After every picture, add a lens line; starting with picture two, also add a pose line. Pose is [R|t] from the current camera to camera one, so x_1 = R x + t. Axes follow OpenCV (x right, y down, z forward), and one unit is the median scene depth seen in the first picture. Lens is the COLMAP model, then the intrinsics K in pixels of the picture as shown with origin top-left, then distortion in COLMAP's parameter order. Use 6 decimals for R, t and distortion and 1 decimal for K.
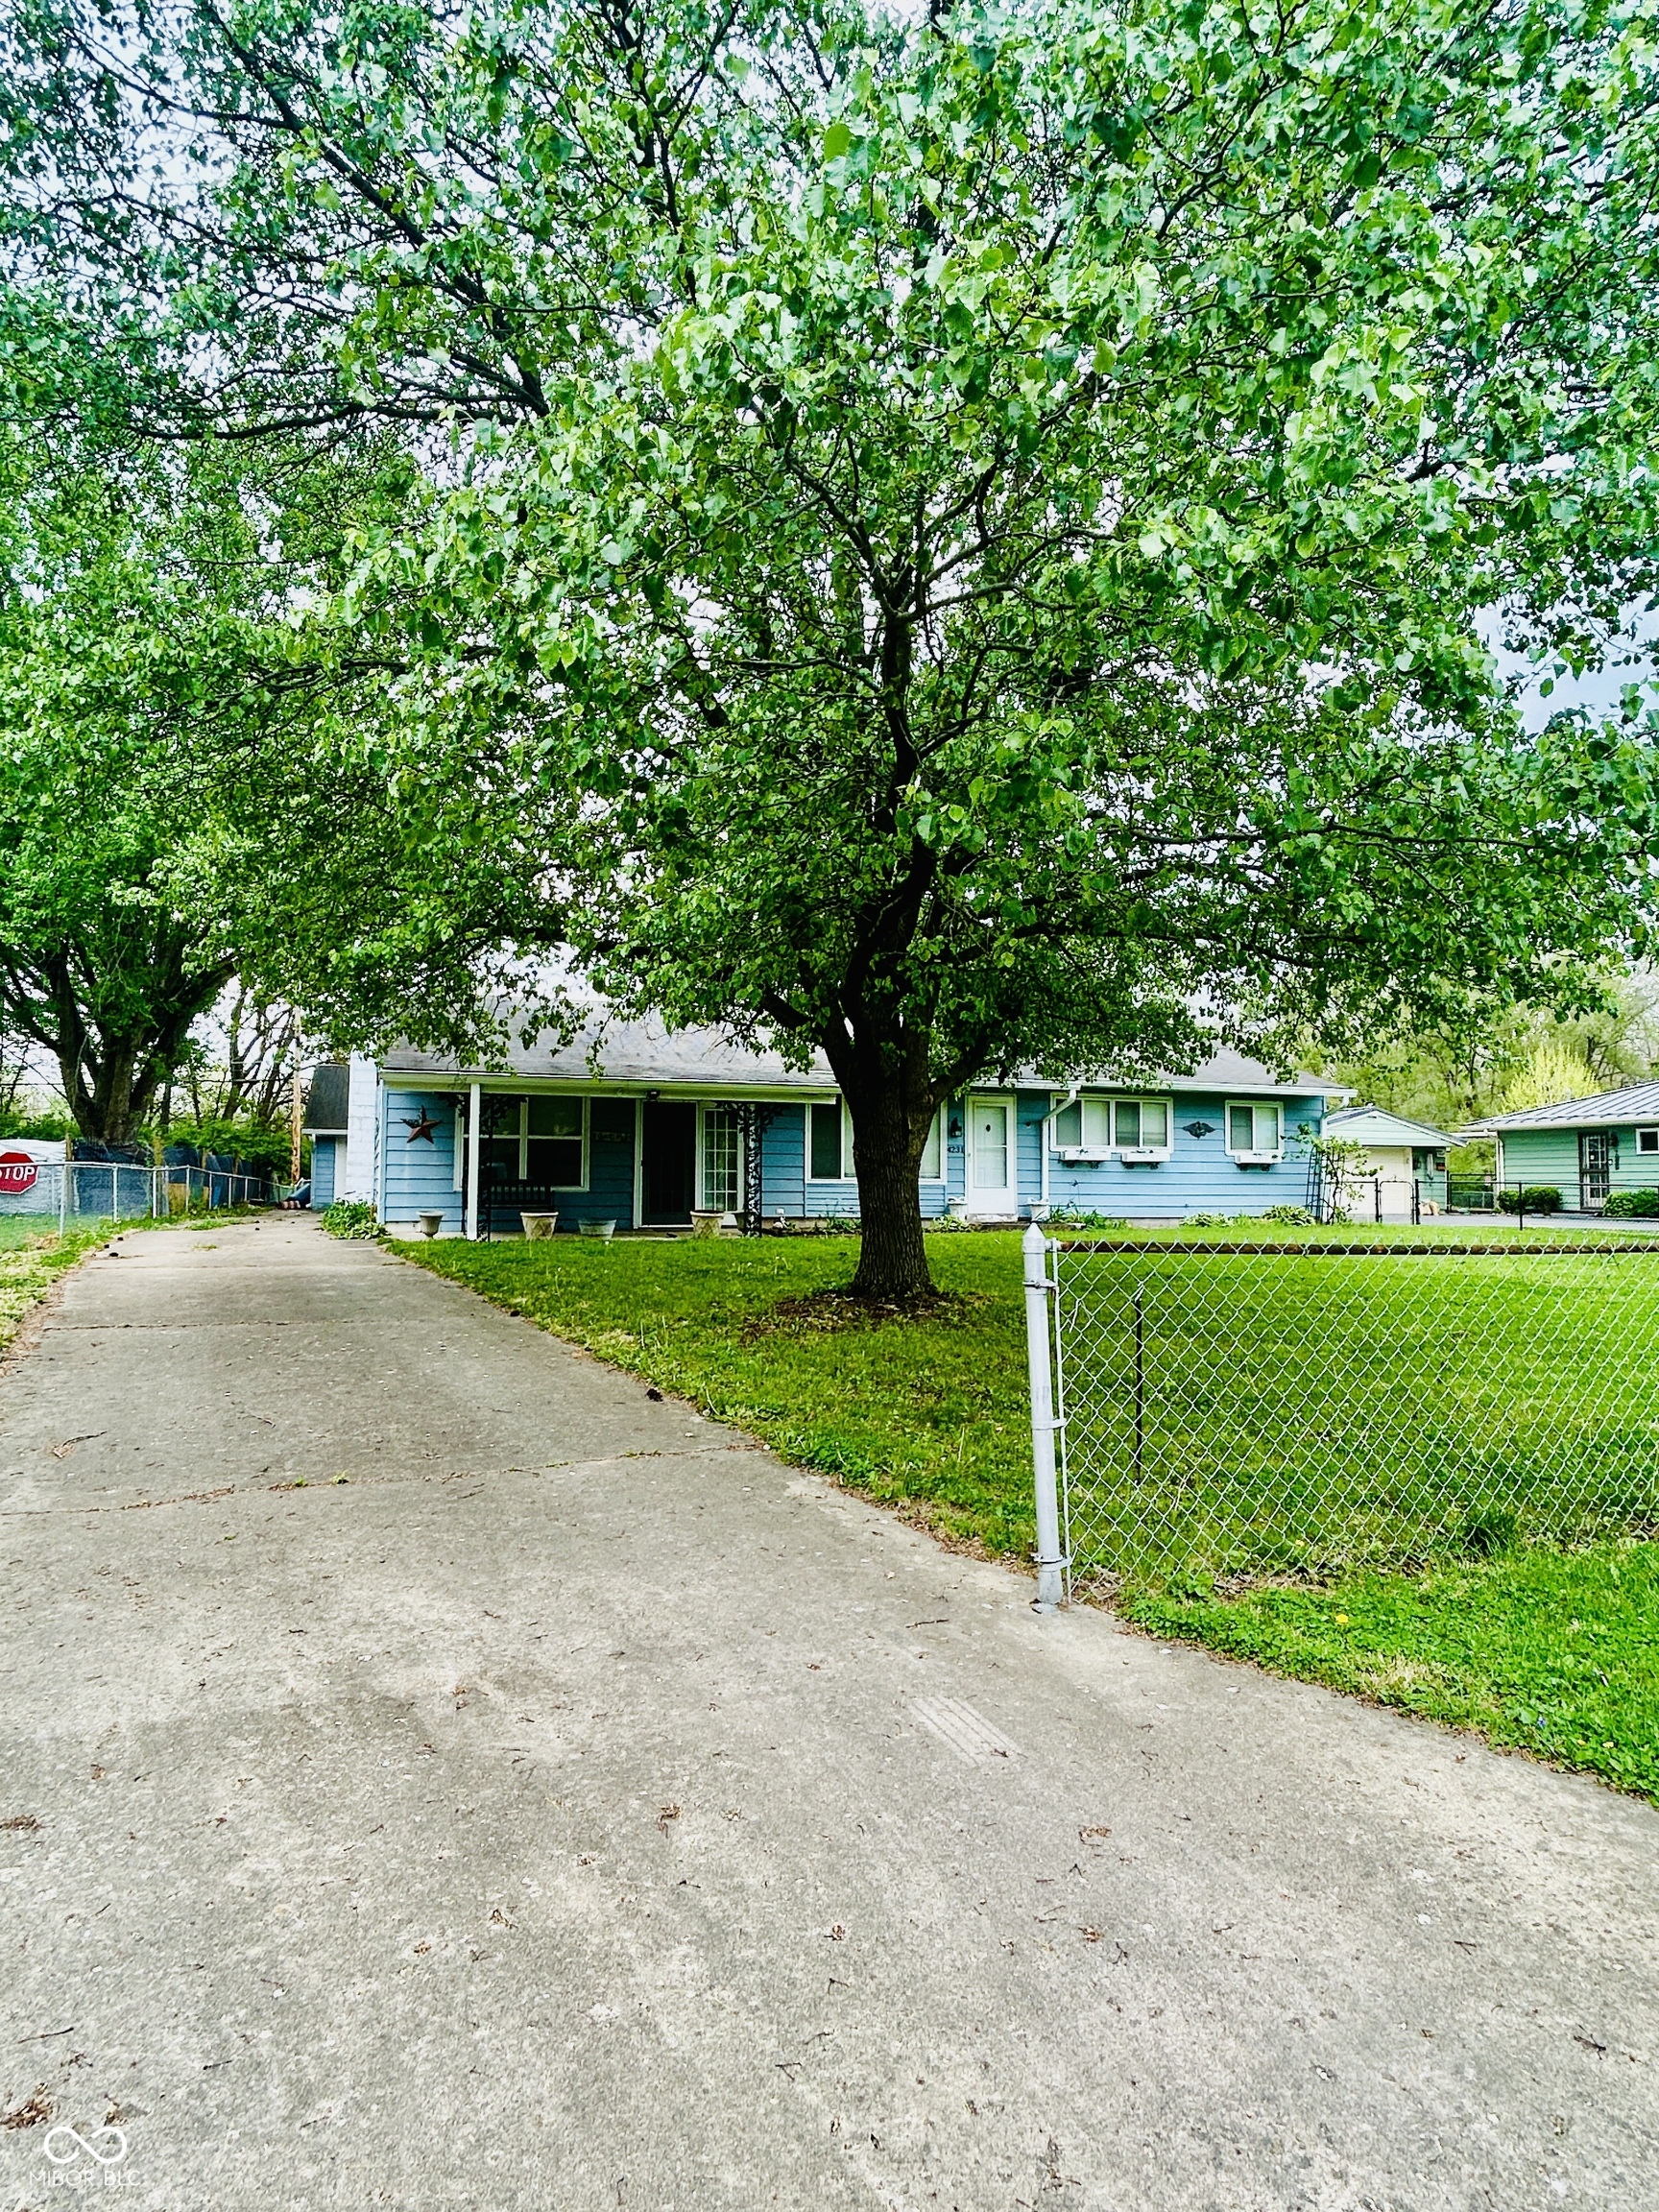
lens RADIAL K [[1187.8, 0, 846.6], [0, 1187.8, 1102.3], [0, 0, 1]] dist [-0.002476, -0.000155]
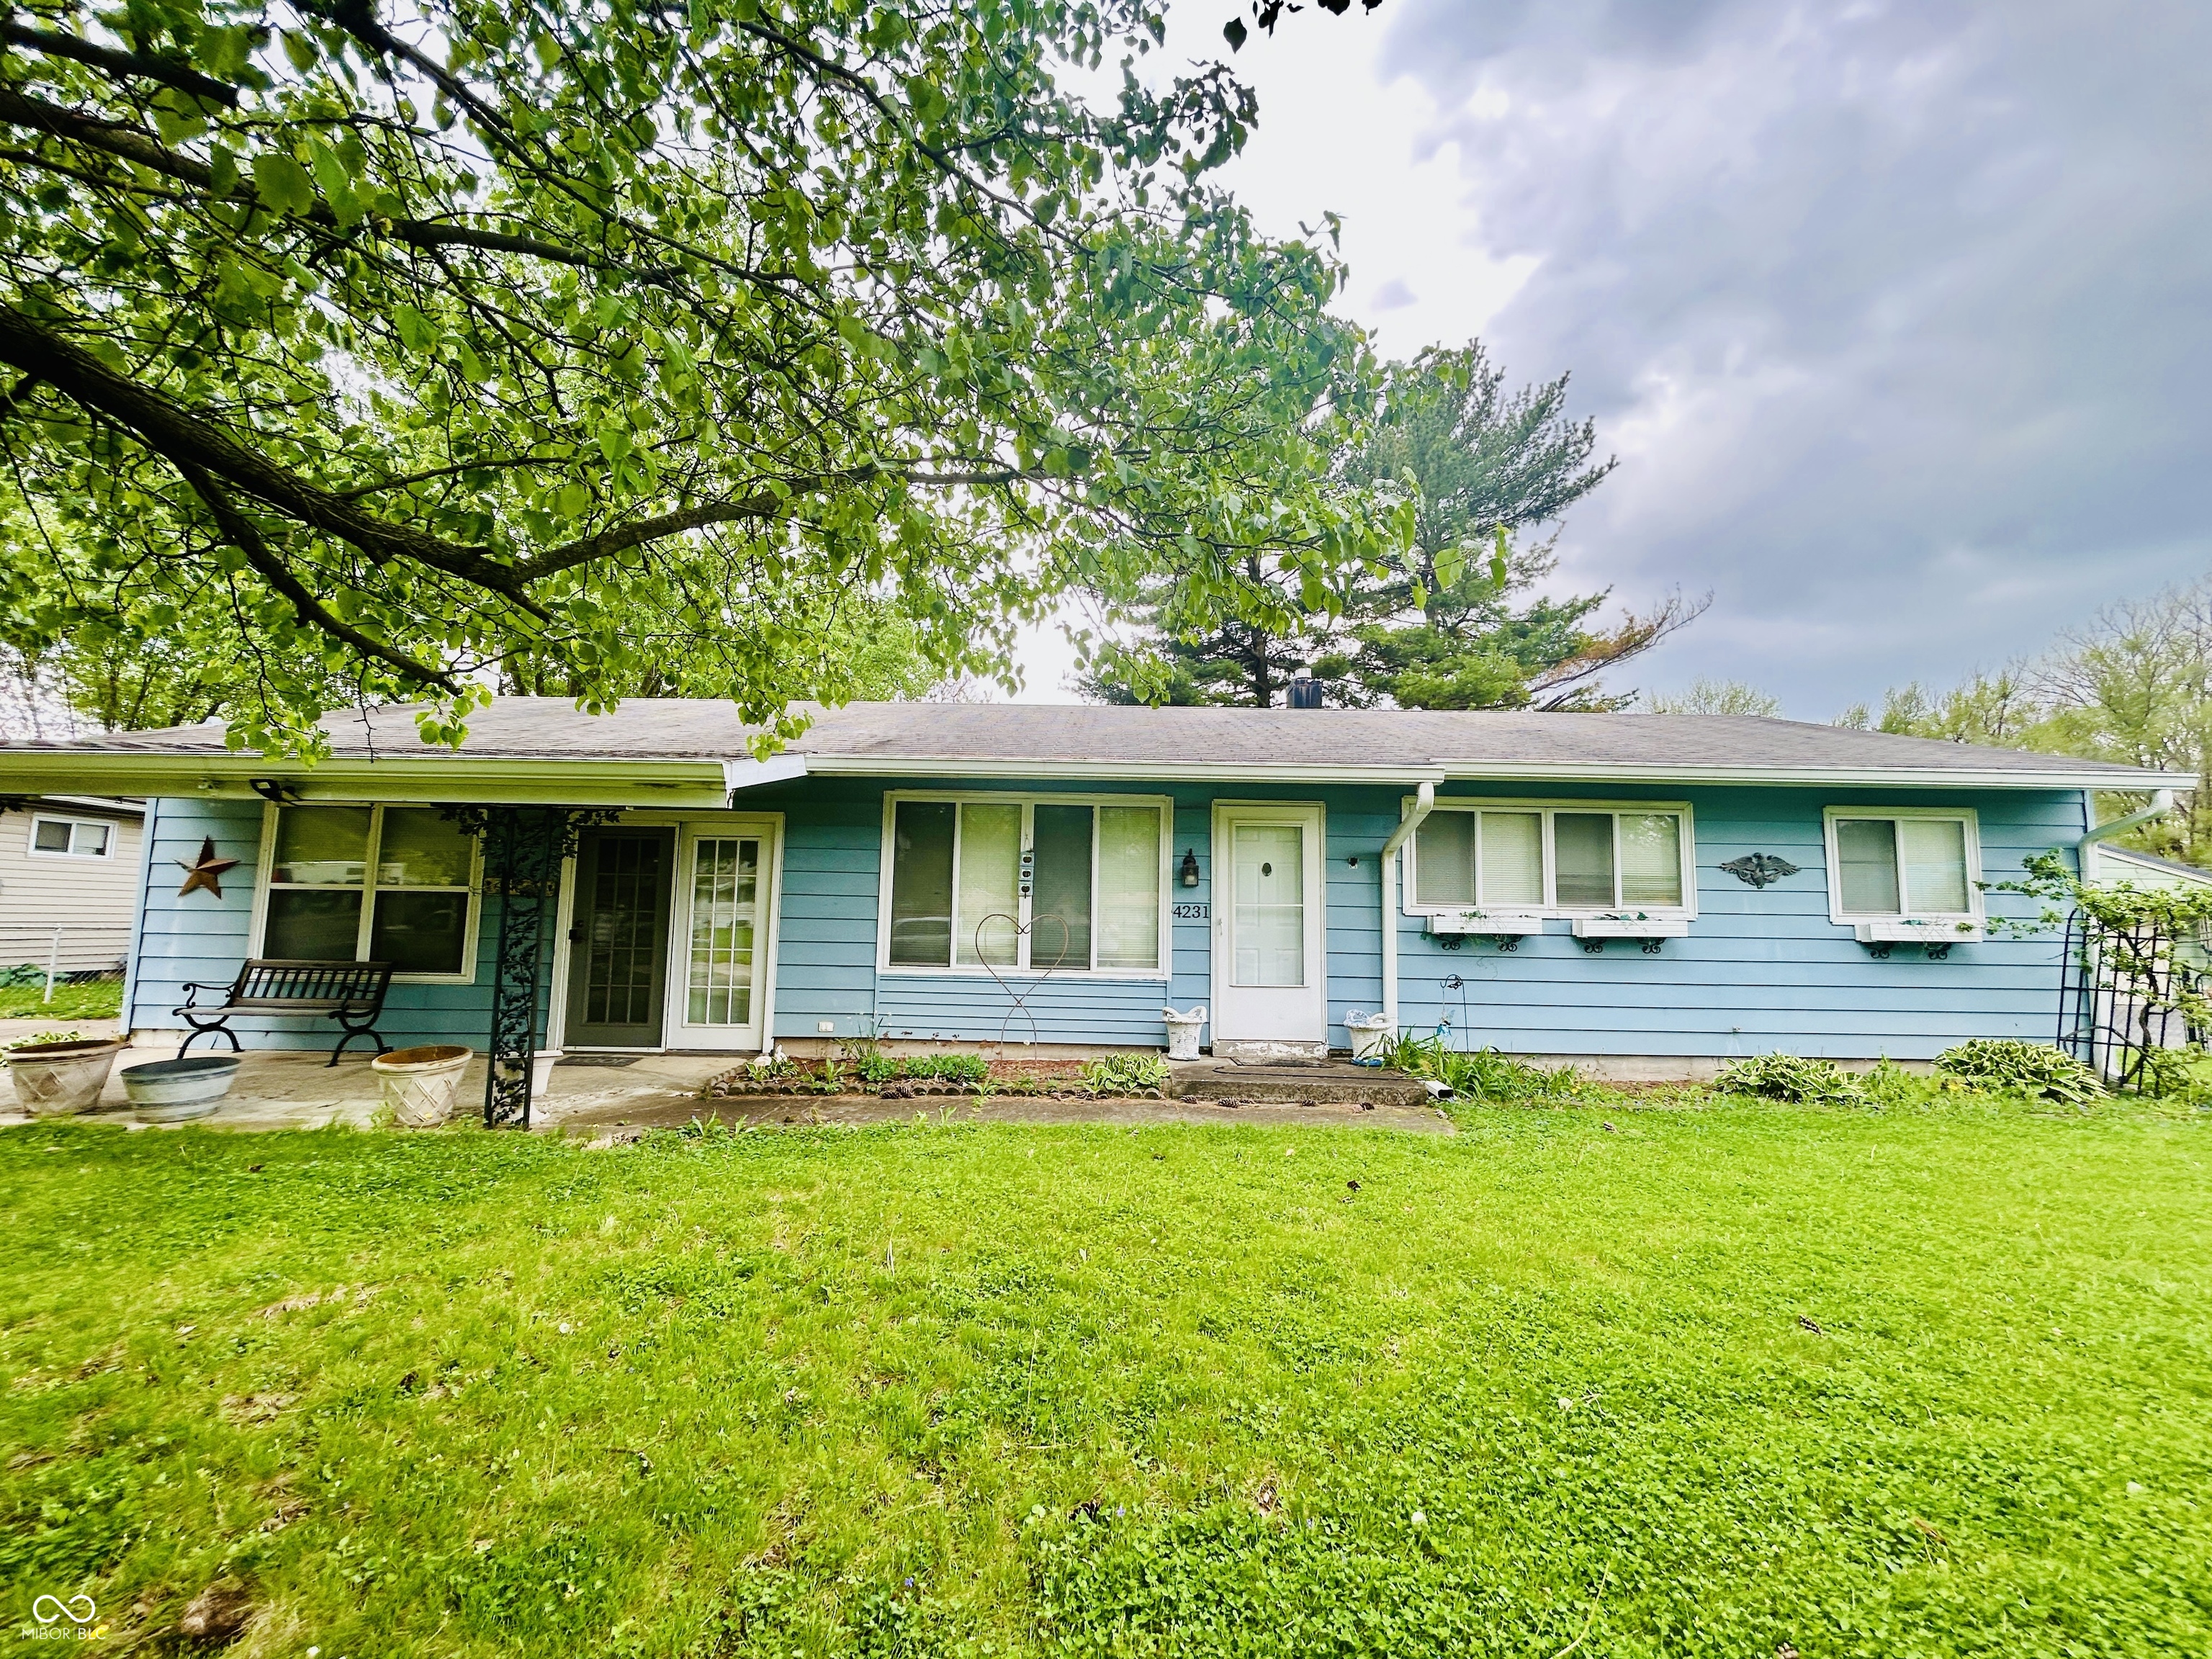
lens RADIAL K [[887.1, 0, 1088.6], [0, 887.1, 836.1], [0, 0, 1]] dist [0.000800, 0.000129]
pose [[0.940096, -0.023112, -0.340126, 0.170287], [0.011992, 0.999324, -0.034758, 0.019301], [0.340700, 0.028597, 0.939737, 0.591659]]
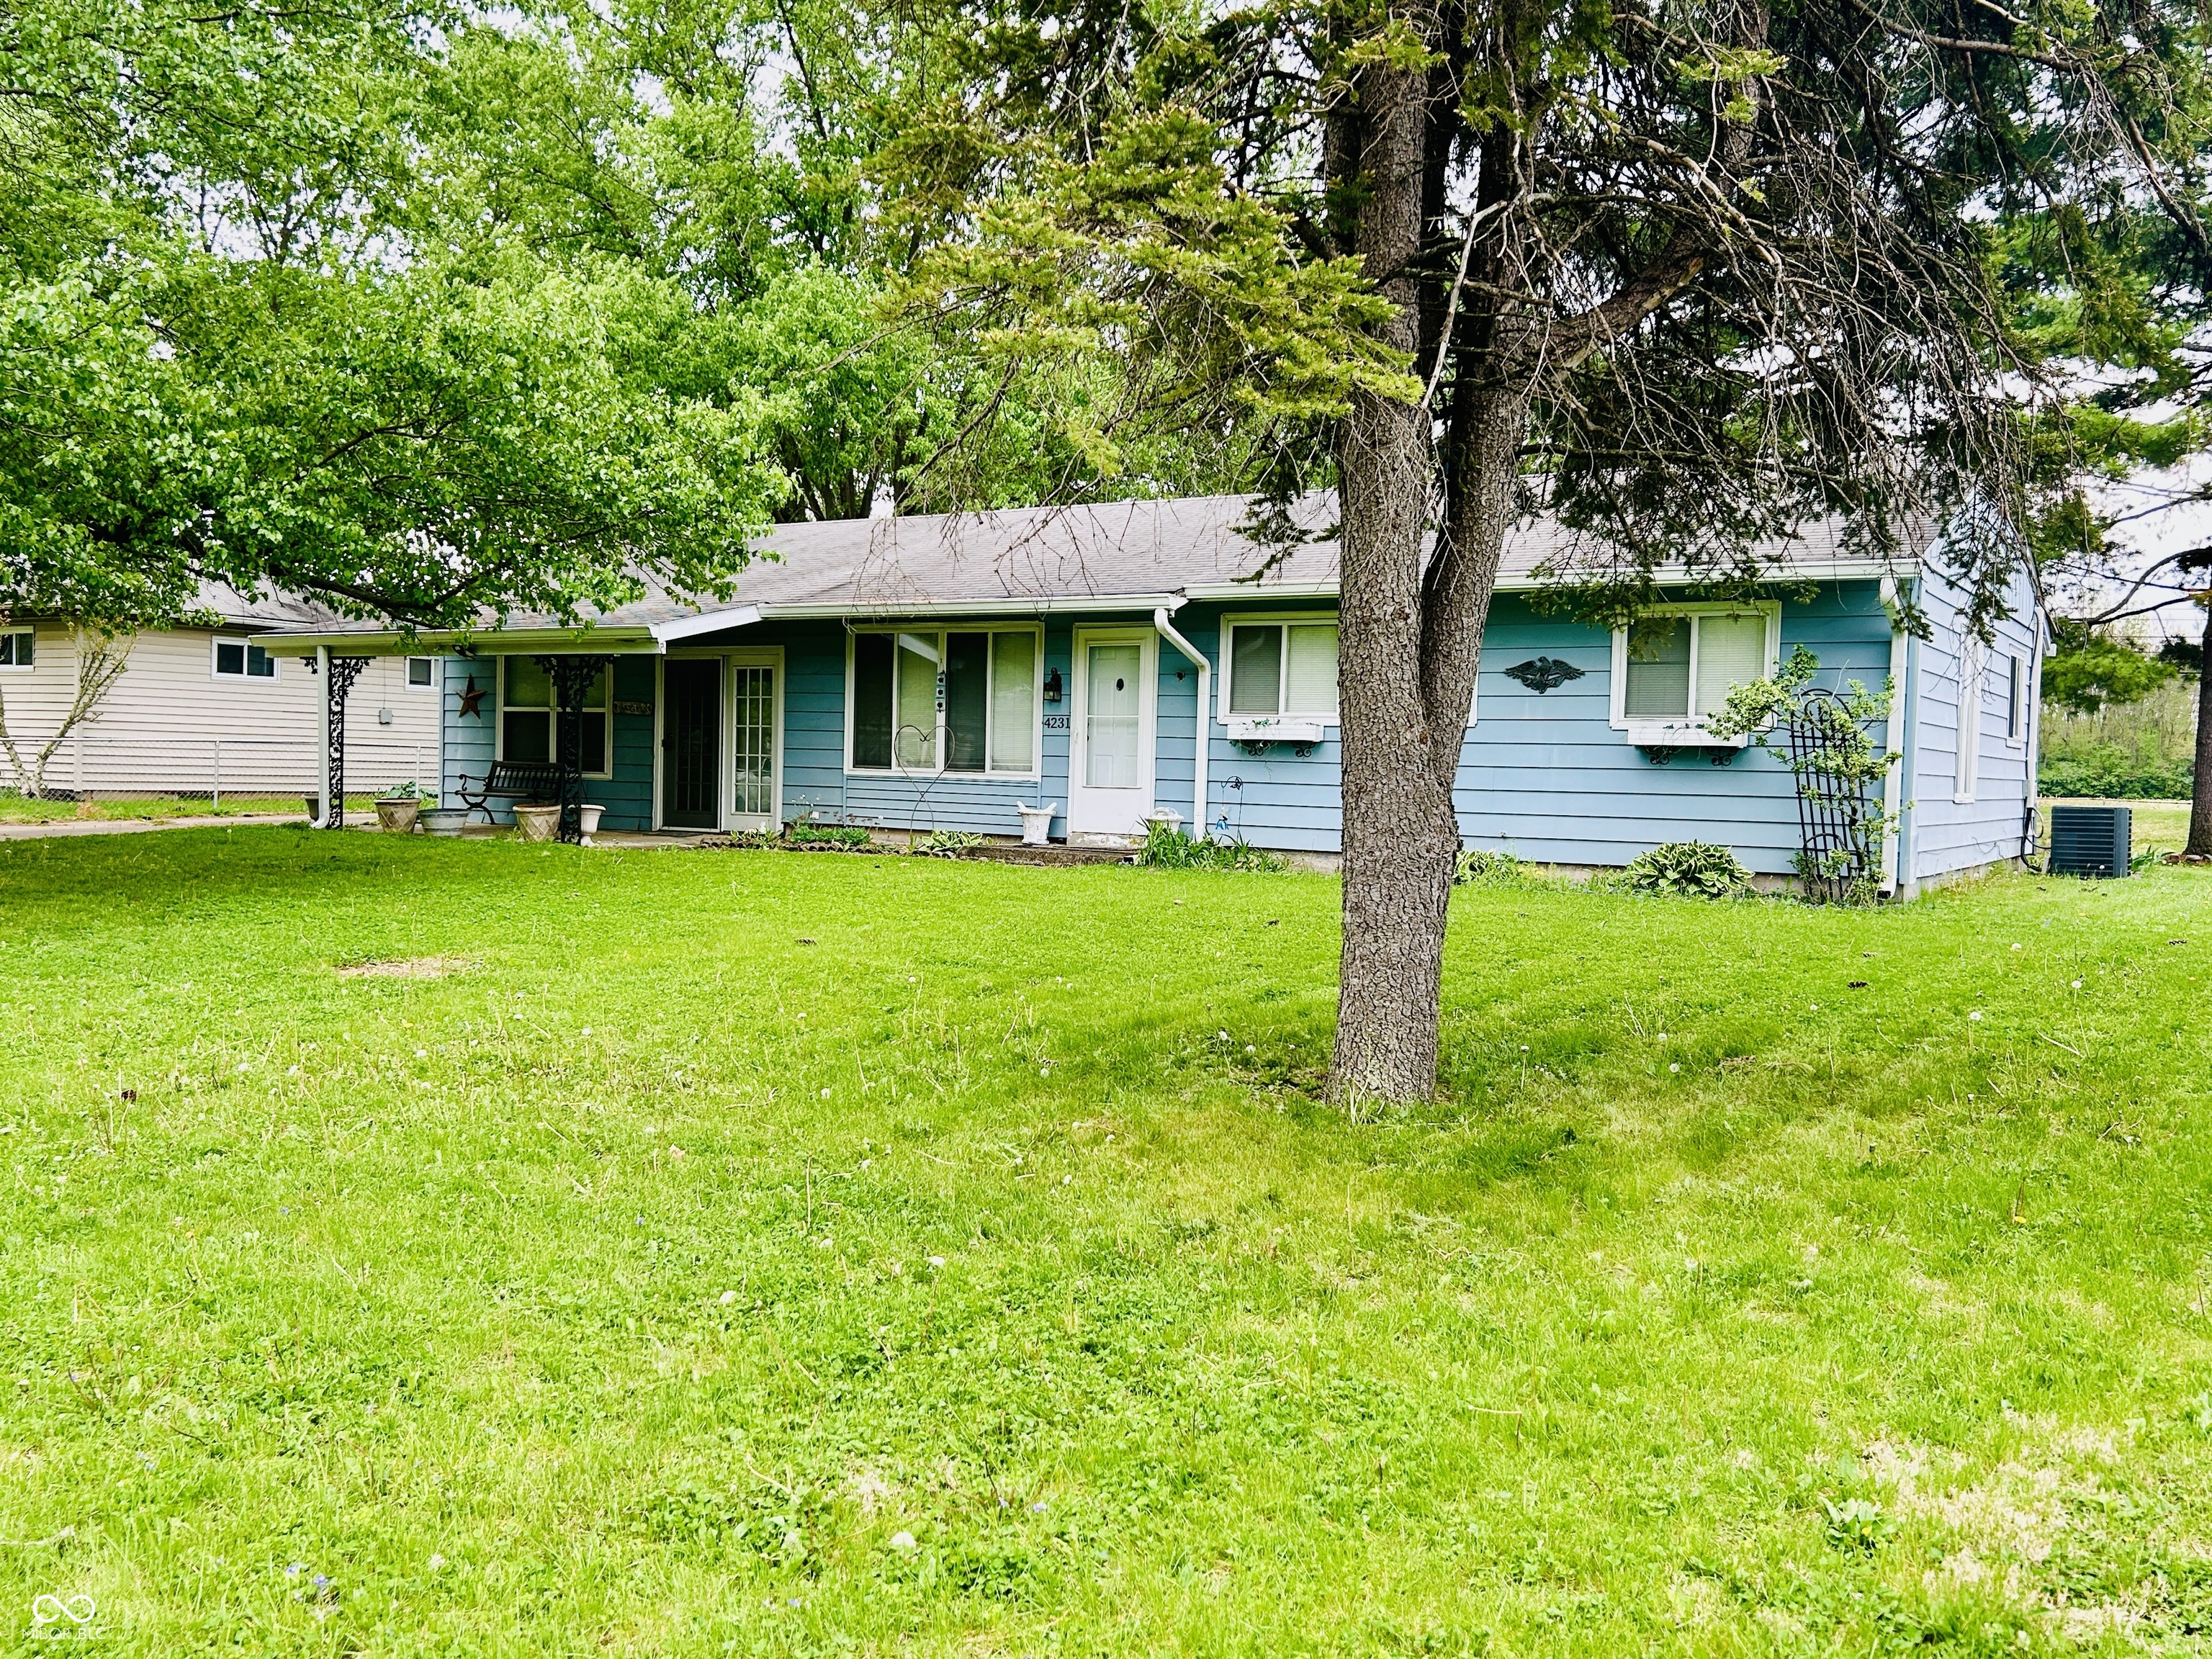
lens RADIAL K [[1881.0, 0, 1109.7], [0, 1881.0, 832.9], [0, 0, 1]] dist [0.047884, -0.029658]
pose [[0.621230, 0.043028, -0.782446, 0.791733], [0.043953, 0.995006, 0.089613, 0.011624], [0.782394, -0.090061, 0.616237, 0.419148]]
